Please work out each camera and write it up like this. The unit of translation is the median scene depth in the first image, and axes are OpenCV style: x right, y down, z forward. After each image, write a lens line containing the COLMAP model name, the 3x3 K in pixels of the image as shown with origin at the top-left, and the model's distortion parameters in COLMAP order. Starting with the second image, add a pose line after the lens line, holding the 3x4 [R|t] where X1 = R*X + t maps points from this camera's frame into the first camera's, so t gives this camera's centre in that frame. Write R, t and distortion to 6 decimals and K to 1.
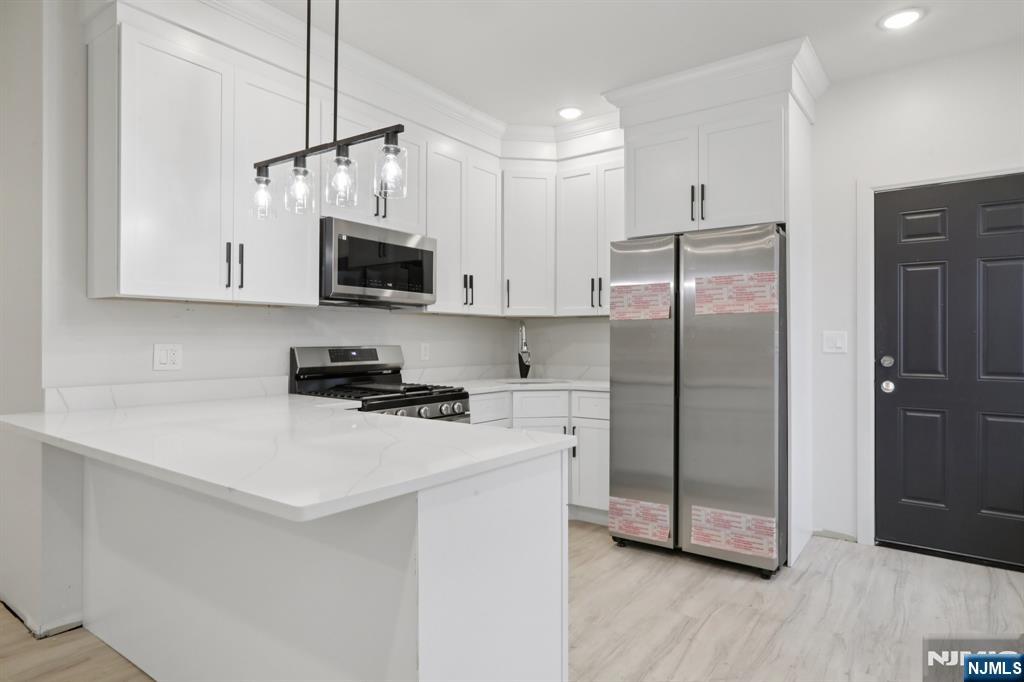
lens RADIAL K [[584.2, 0, 512.0], [0, 584.2, 341.0], [0, 0, 1]] dist [-0.000429, -0.000073]
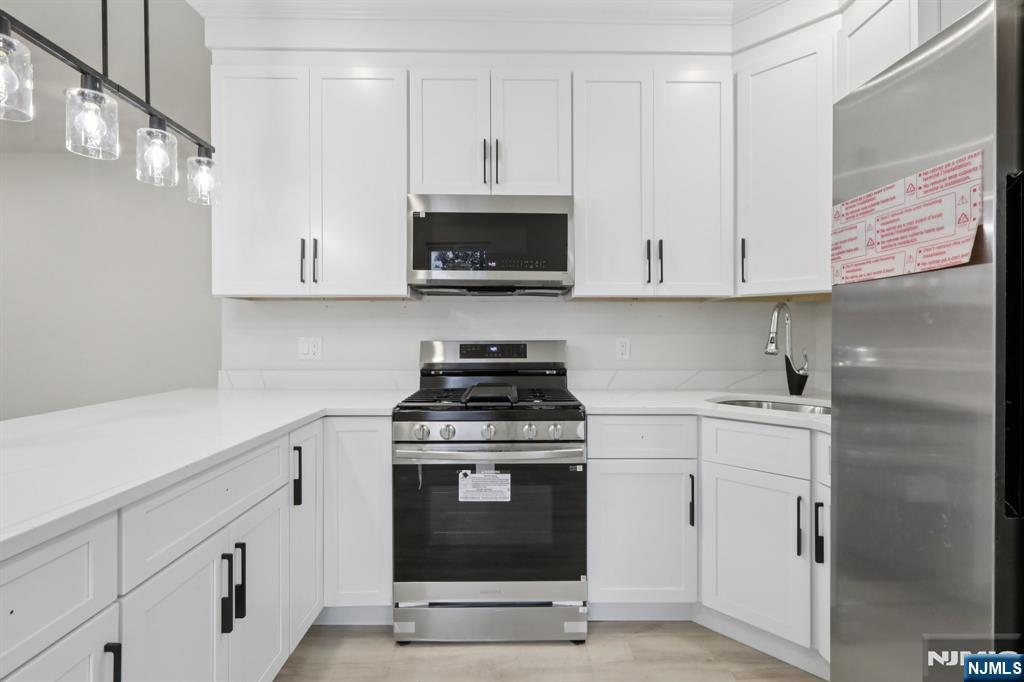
lens RADIAL K [[464.4, 0, 508.3], [0, 464.4, 334.6], [0, 0, 1]] dist [-0.001133, 0.000776]
pose [[0.606519, -0.000641, -0.795068, 0.294122], [-0.001677, 0.999996, -0.002085, 0.001285], [0.795067, 0.002598, 0.606516, 0.599946]]
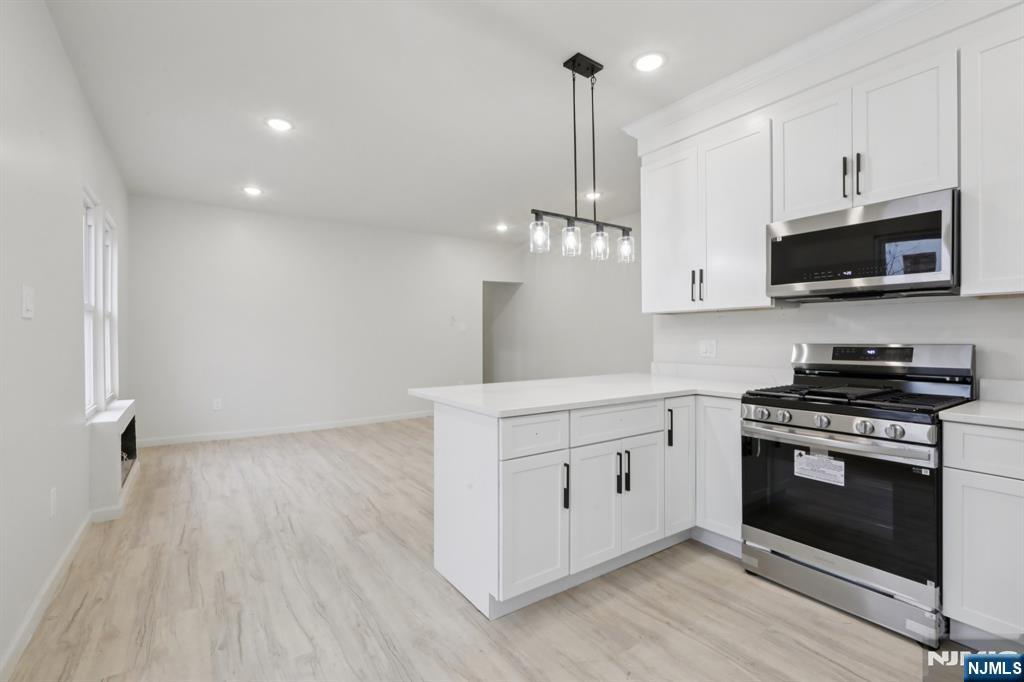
lens RADIAL K [[456.6, 0, 512.0], [0, 456.6, 341.0], [0, 0, 1]] dist [0.001661, 0.000185]
pose [[-0.308376, 0.005771, -0.951247, 0.559822], [0.000571, 0.999983, 0.005882, 0.000330], [0.951264, 0.001271, -0.308374, 0.698266]]
